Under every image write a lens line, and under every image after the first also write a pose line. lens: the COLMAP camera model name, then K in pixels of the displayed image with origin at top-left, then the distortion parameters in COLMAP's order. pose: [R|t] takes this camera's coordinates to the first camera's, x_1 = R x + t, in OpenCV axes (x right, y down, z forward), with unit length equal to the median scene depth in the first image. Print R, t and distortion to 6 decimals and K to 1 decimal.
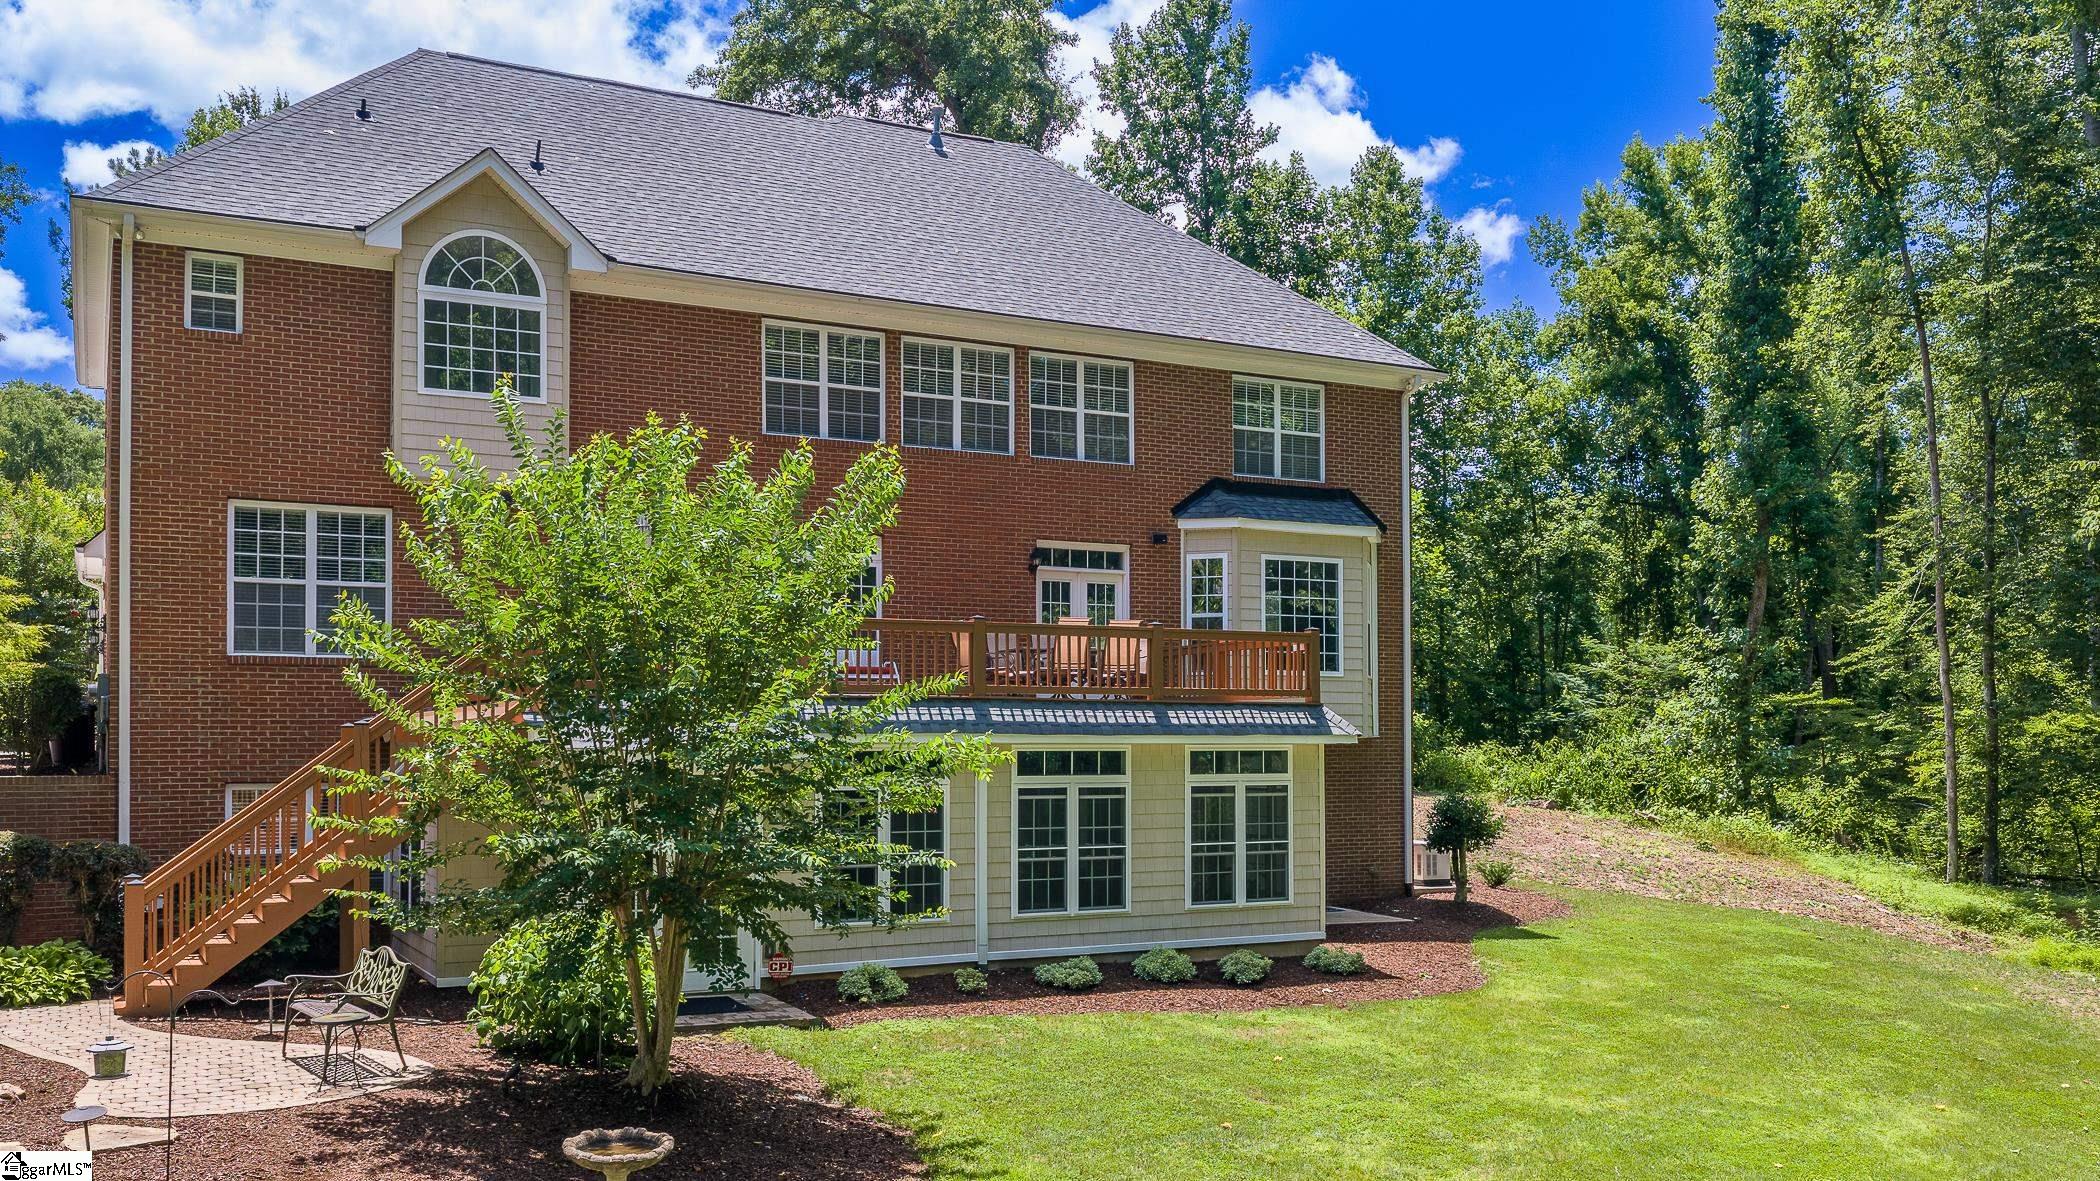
lens RADIAL K [[1955.4, 0, 1048.8], [0, 1955.4, 603.1], [0, 0, 1]] dist [0.043276, -0.104936]
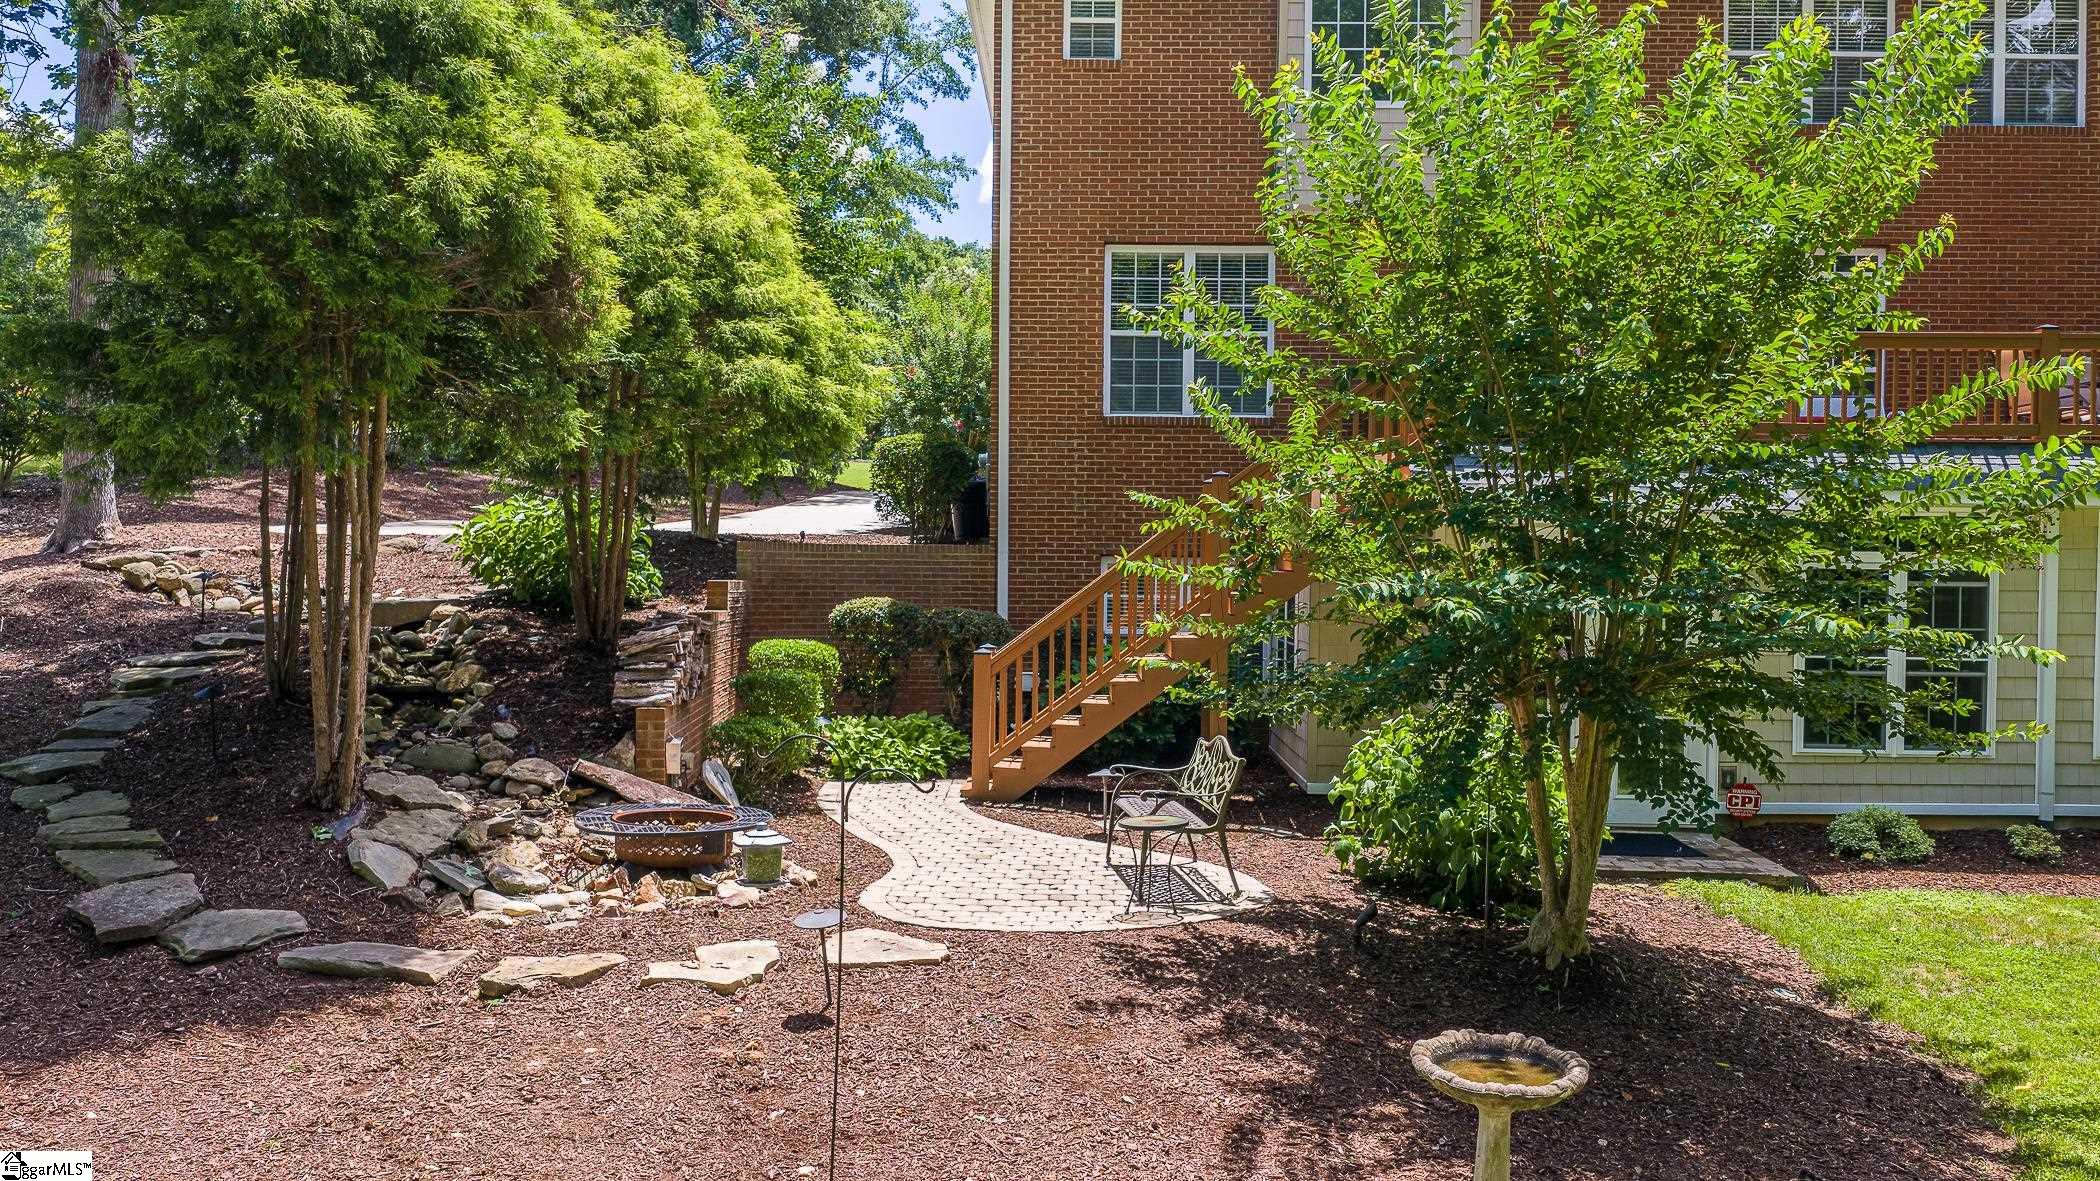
lens RADIAL K [[1955.4, 0, 1048.8], [0, 1955.4, 603.1], [0, 0, 1]] dist [0.043276, -0.104936]
pose [[0.893778, 0.030952, -0.447440, -0.050752], [0.009542, 0.996078, 0.087963, 0.051855], [0.448407, -0.082889, 0.889978, 0.274577]]
